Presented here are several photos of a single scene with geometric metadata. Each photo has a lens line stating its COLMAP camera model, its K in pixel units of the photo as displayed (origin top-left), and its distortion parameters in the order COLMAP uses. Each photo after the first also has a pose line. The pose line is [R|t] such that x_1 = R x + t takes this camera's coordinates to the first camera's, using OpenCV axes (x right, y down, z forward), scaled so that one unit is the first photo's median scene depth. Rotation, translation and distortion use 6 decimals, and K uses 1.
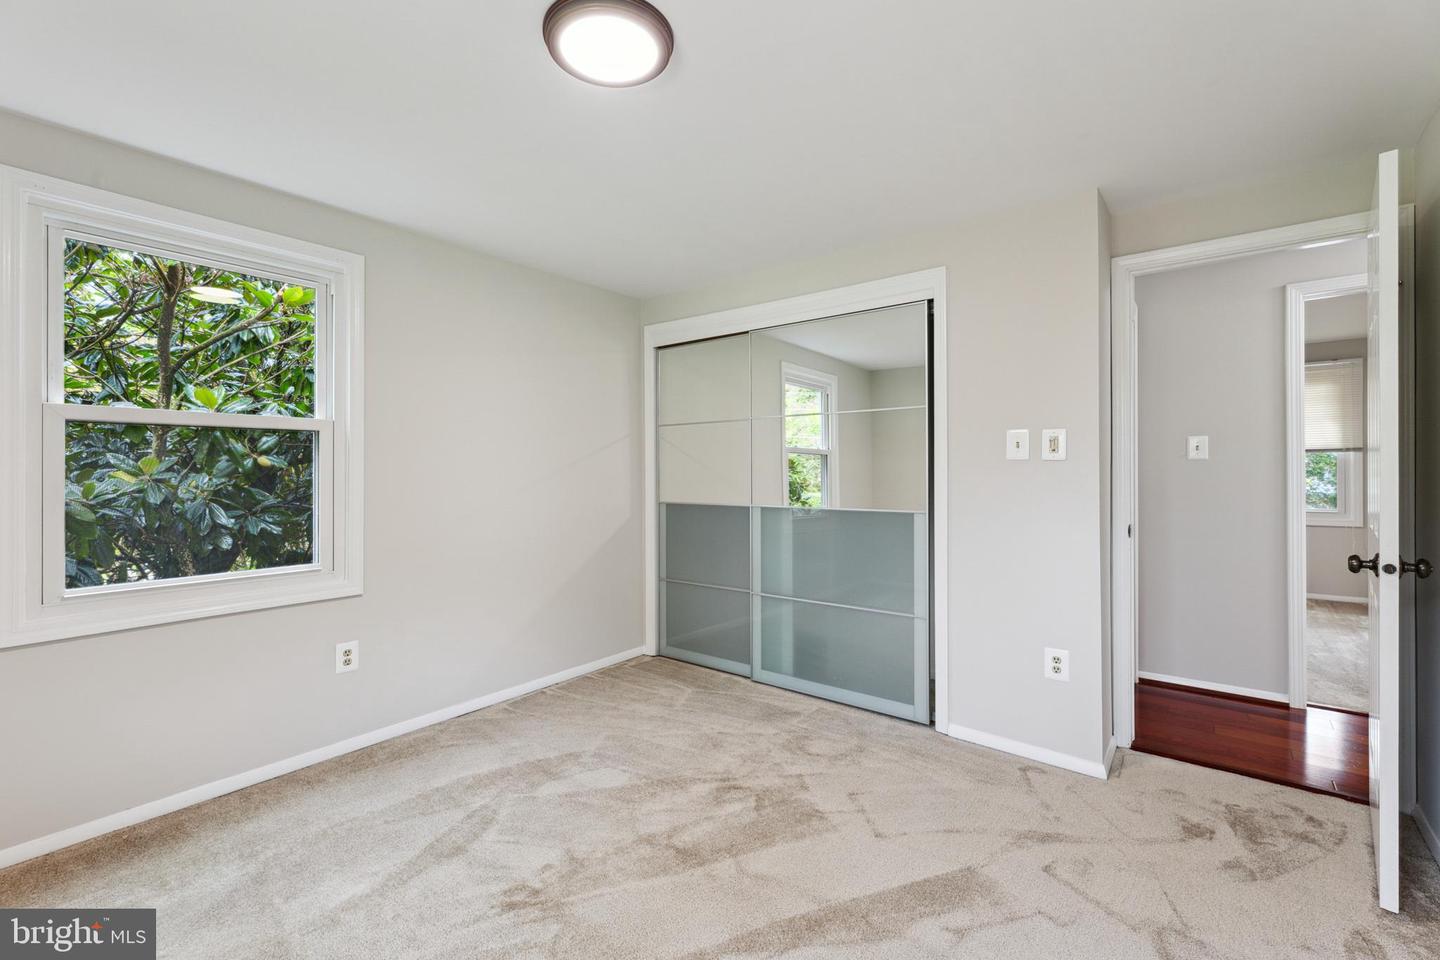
lens RADIAL K [[589.4, 0, 724.8], [0, 589.4, 476.3], [0, 0, 1]] dist [0.000625, -0.000025]
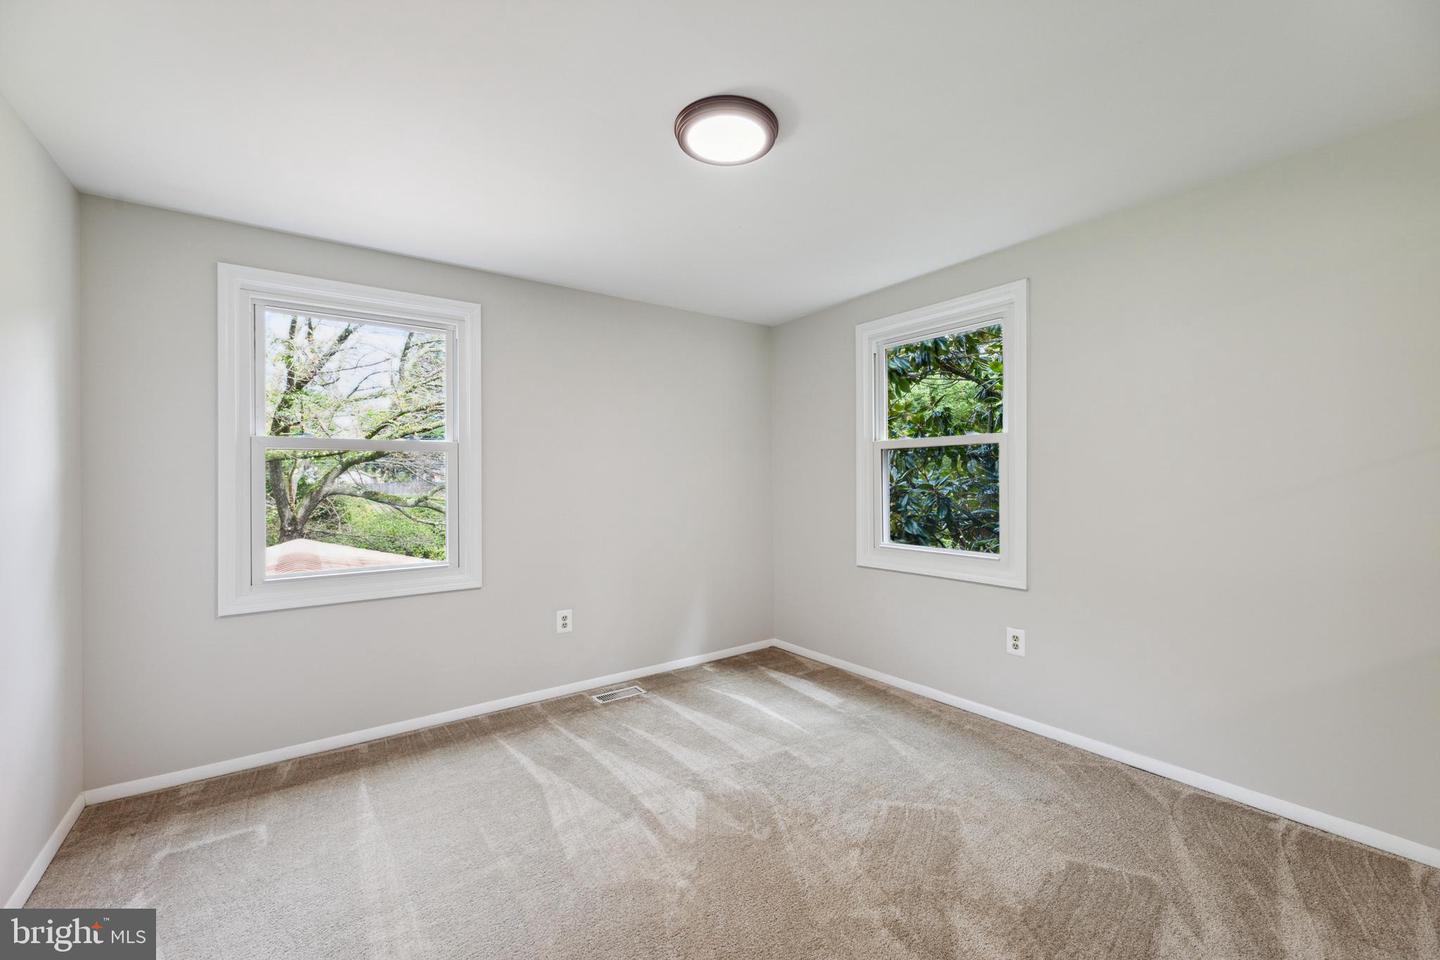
lens RADIAL K [[589.4, 0, 724.8], [0, 589.4, 476.3], [0, 0, 1]] dist [0.000625, -0.000025]
pose [[-0.252128, 0.003146, -0.967689, 0.590771], [0.004013, 0.999990, 0.002206, -0.014064], [0.967686, -0.003327, -0.252138, 0.754035]]
